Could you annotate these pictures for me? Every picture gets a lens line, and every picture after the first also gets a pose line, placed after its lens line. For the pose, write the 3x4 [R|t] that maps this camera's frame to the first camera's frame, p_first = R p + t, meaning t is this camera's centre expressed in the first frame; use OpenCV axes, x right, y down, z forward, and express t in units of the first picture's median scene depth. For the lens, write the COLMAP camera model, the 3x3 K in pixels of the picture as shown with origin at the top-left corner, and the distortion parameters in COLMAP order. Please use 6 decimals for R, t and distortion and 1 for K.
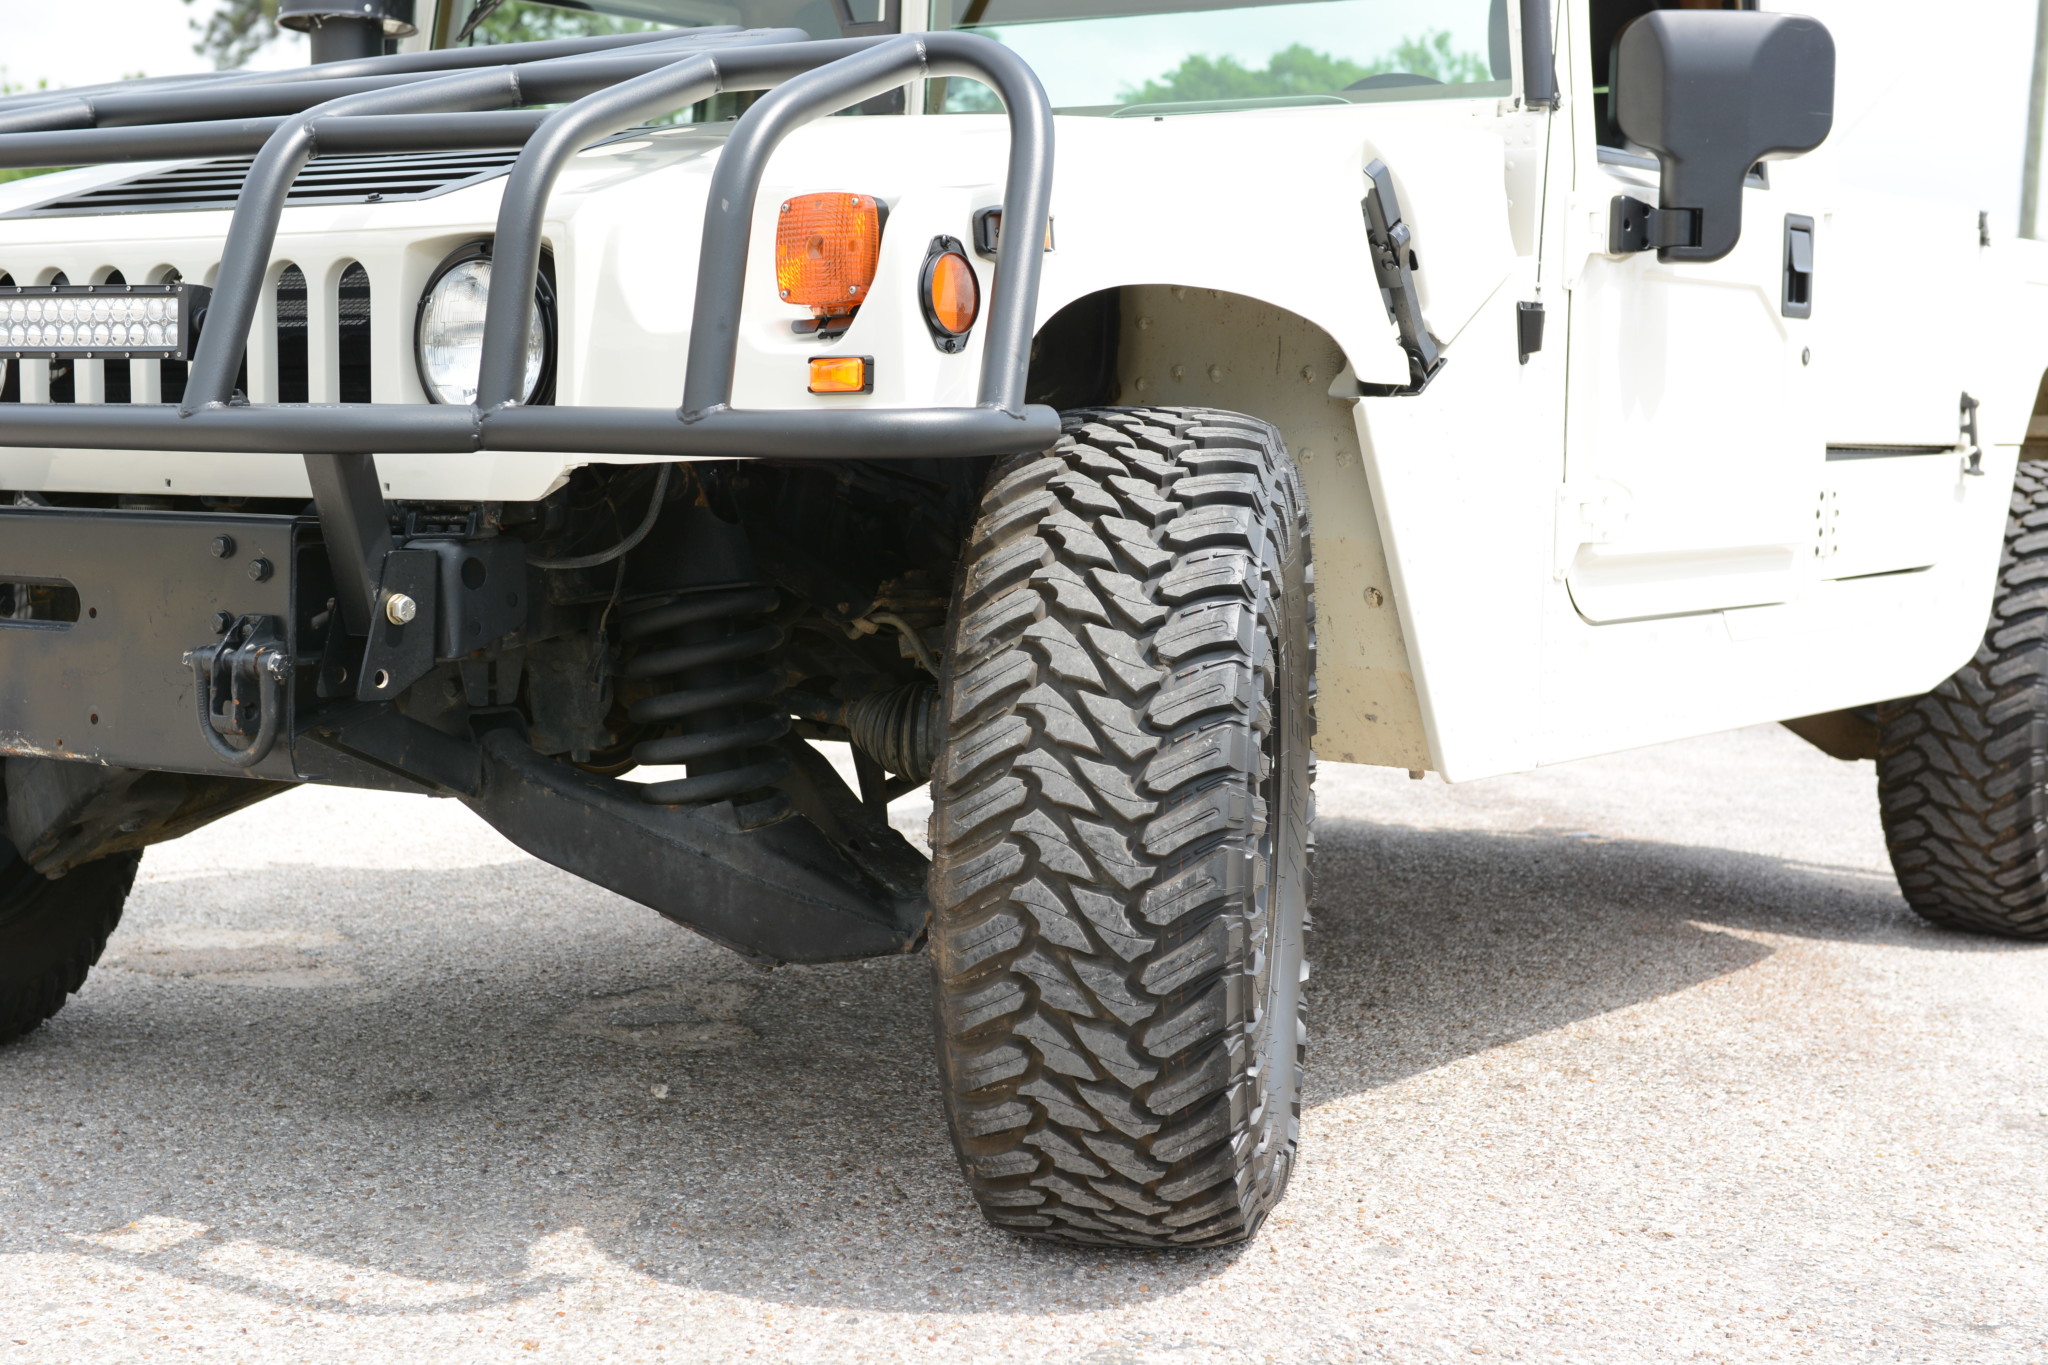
lens RADIAL K [[3148.7, 0, 1024.0], [0, 3148.7, 682.5], [0, 0, 1]] dist [0.030698, 0.093469]
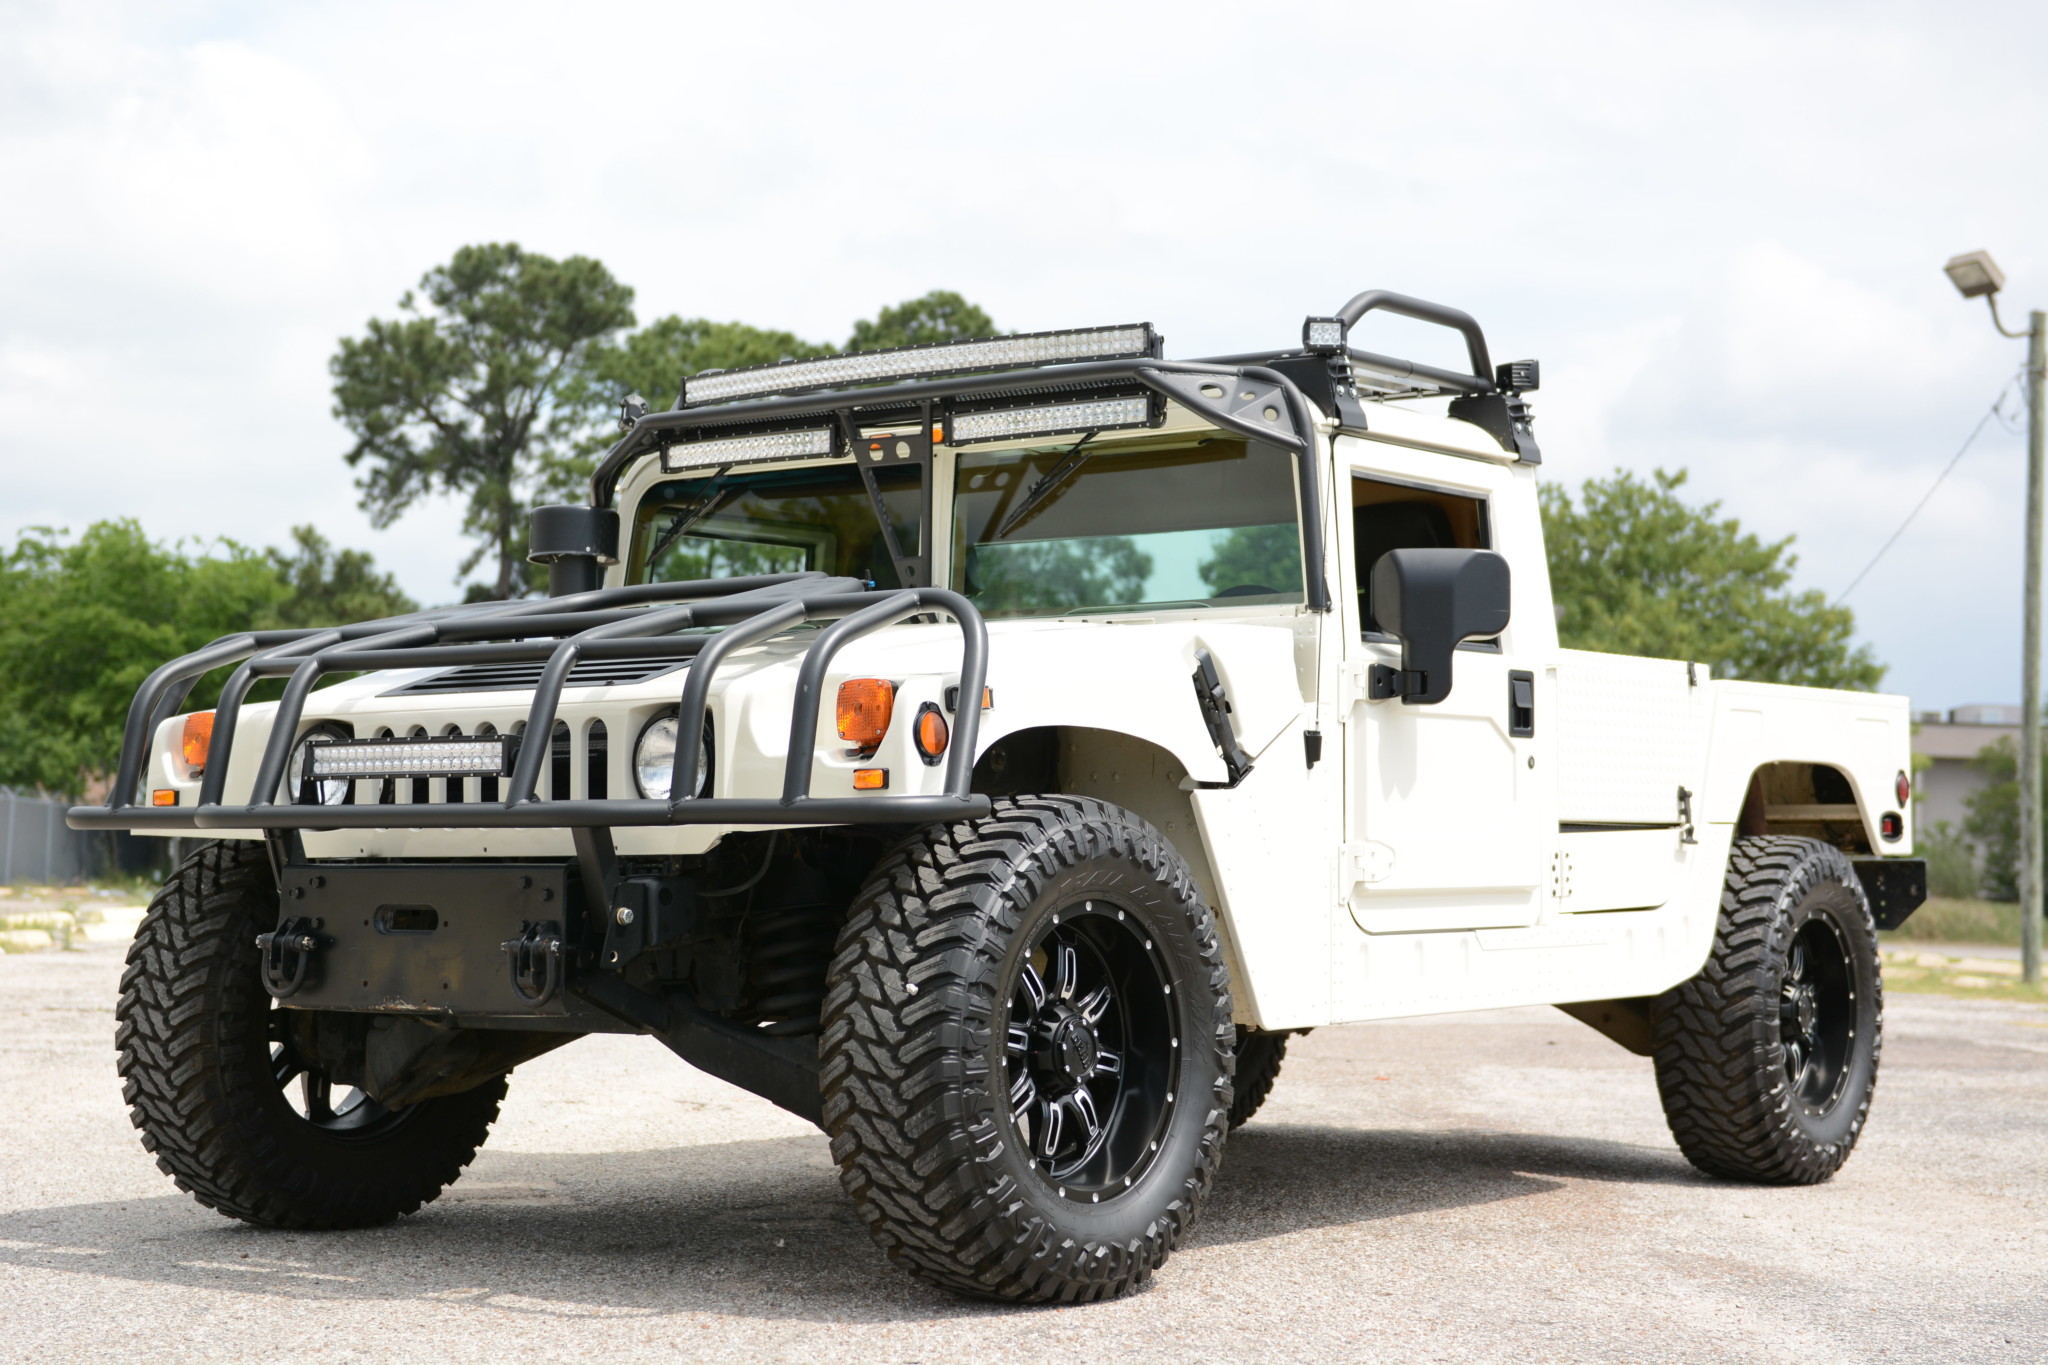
lens RADIAL K [[3148.7, 0, 1024.0], [0, 3148.7, 682.5], [0, 0, 1]] dist [0.030698, 0.093469]
pose [[0.999092, -0.015313, -0.039765, 0.083060], [0.009867, 0.990975, -0.133684, 0.073557], [0.041454, 0.133170, 0.990226, -0.646799]]
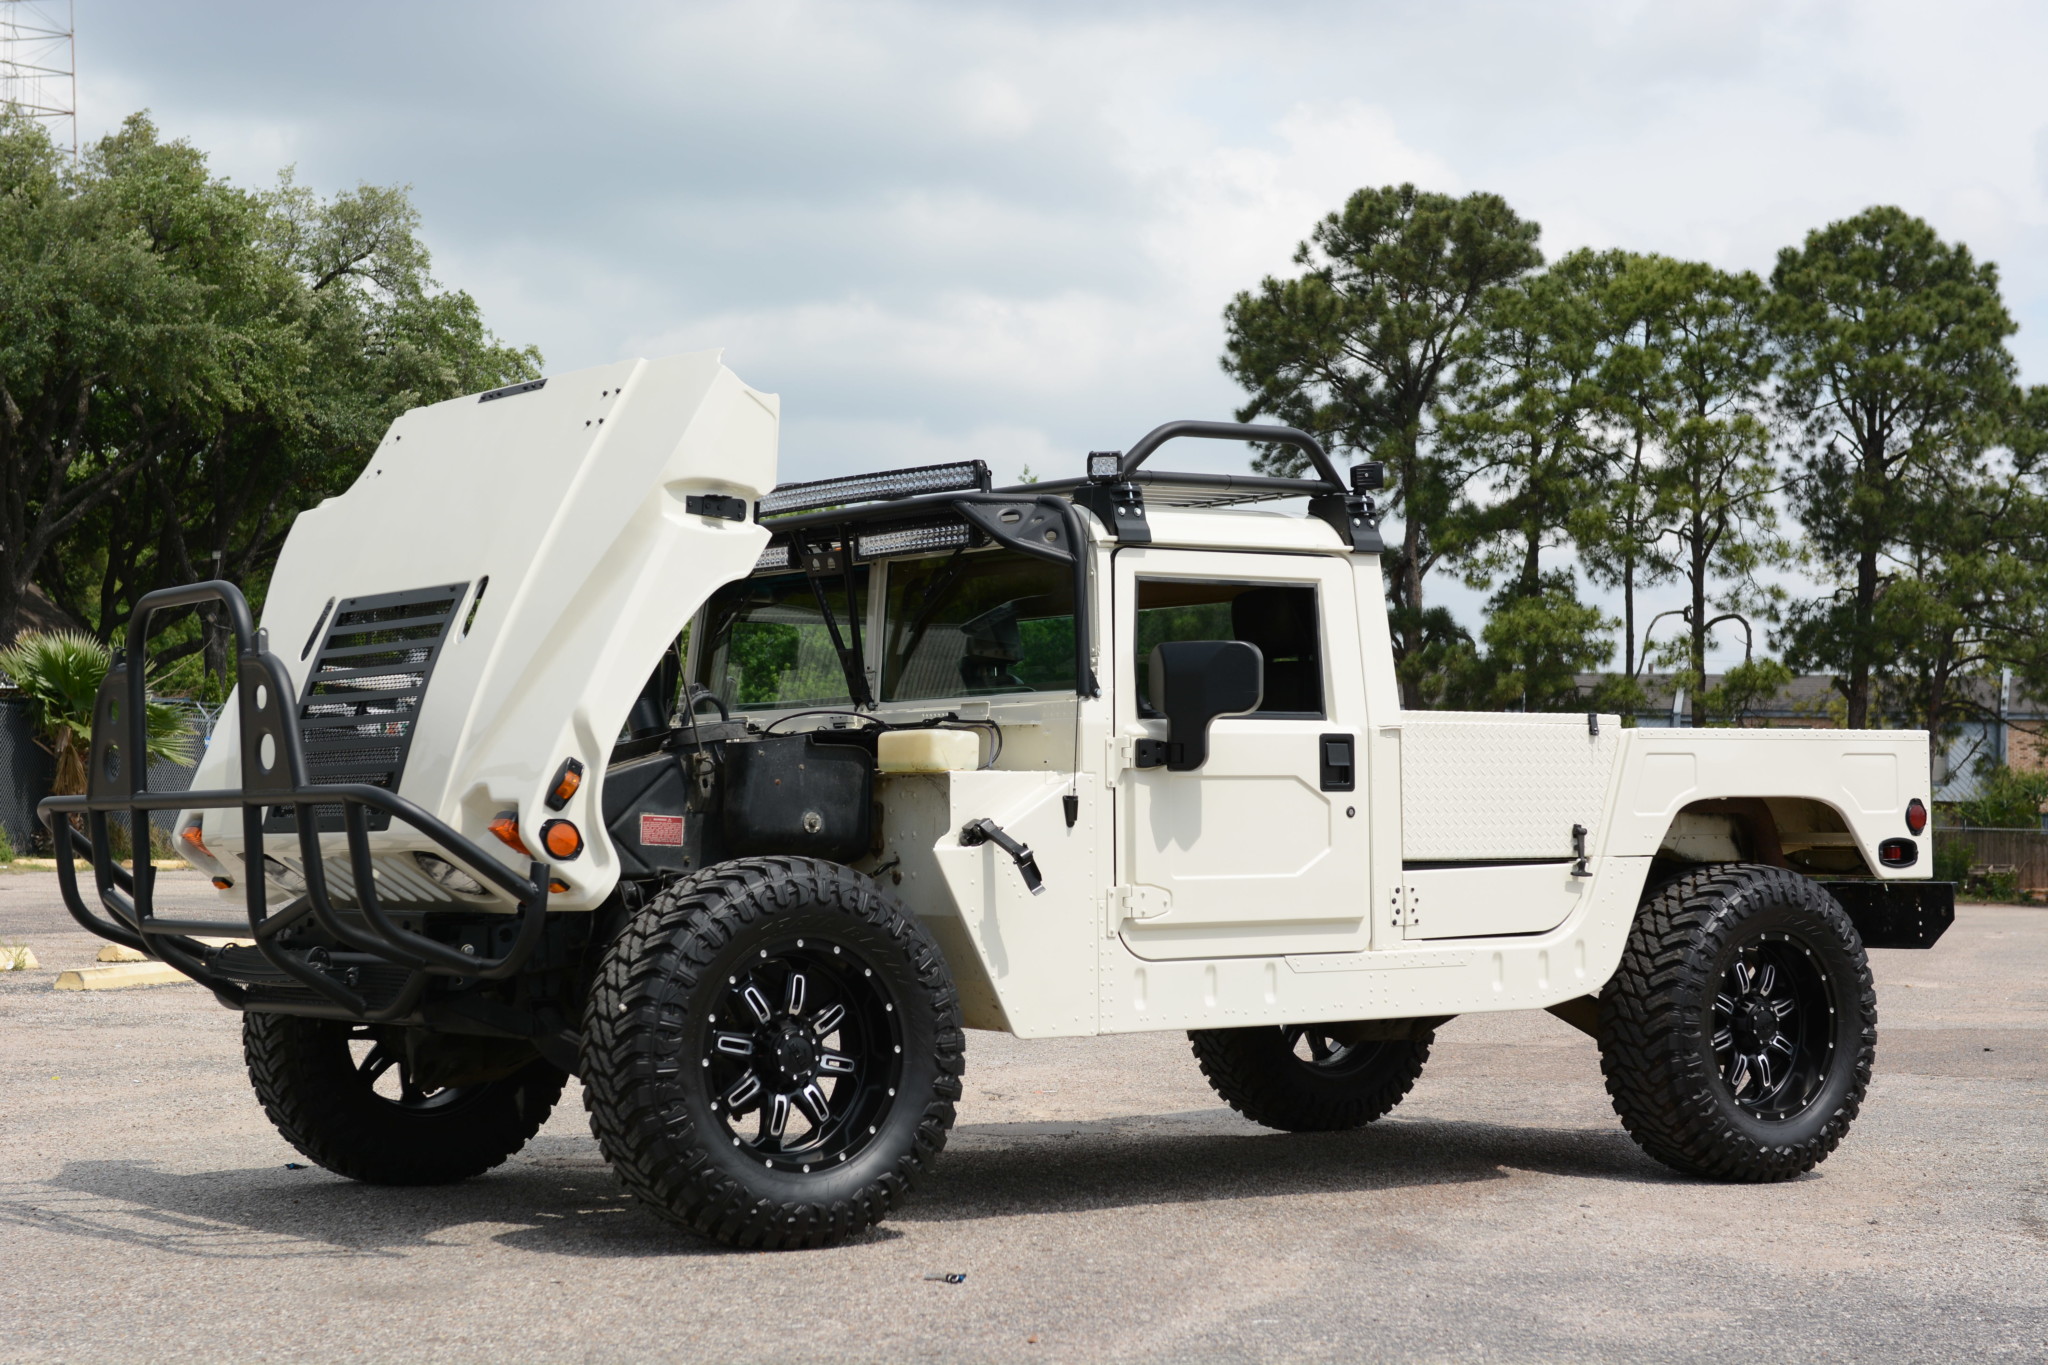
lens RADIAL K [[3436.0, 0, 1024.0], [0, 3436.0, 682.5], [0, 0, 1]] dist [0.094219, 0.086841]
pose [[0.941059, -0.035791, -0.336342, 0.921633], [-0.005800, 0.992532, -0.121847, 0.076908], [0.338192, 0.116616, 0.933824, -1.106016]]
